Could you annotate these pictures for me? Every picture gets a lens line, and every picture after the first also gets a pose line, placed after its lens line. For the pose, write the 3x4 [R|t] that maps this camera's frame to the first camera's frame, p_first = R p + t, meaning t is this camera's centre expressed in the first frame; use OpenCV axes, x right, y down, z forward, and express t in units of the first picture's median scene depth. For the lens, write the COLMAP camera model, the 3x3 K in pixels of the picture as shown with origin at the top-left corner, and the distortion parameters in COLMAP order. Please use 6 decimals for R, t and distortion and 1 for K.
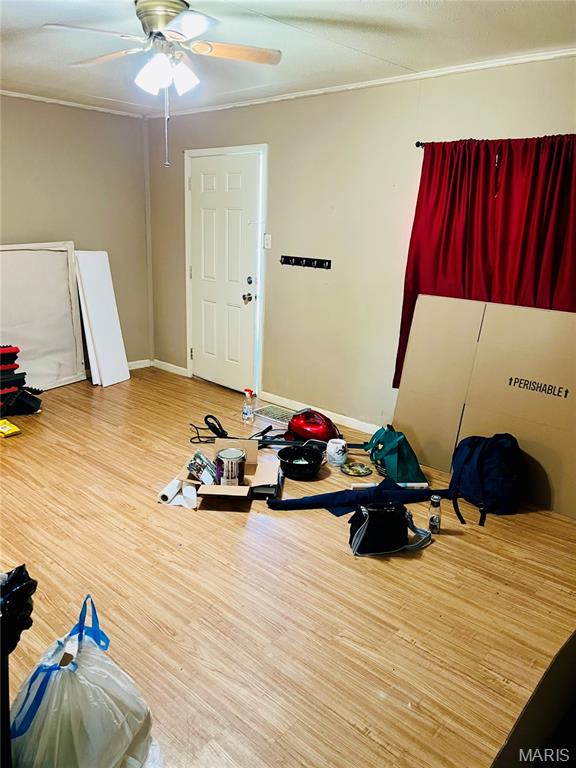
lens RADIAL K [[579.1, 0, 287.5], [0, 579.1, 385.3], [0, 0, 1]] dist [0.052017, -0.057680]
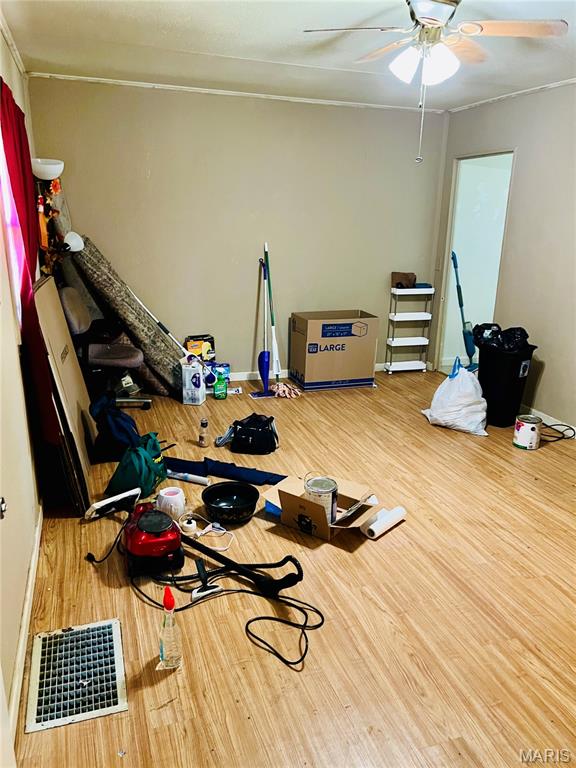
lens RADIAL K [[579.1, 0, 287.6], [0, 579.1, 384.3], [0, 0, 1]] dist [0.052017, -0.057680]
pose [[-0.872579, -0.187398, 0.451097, -0.464390], [0.088373, 0.847680, 0.523095, -0.520154], [-0.480413, 0.496306, -0.723107, 1.757200]]
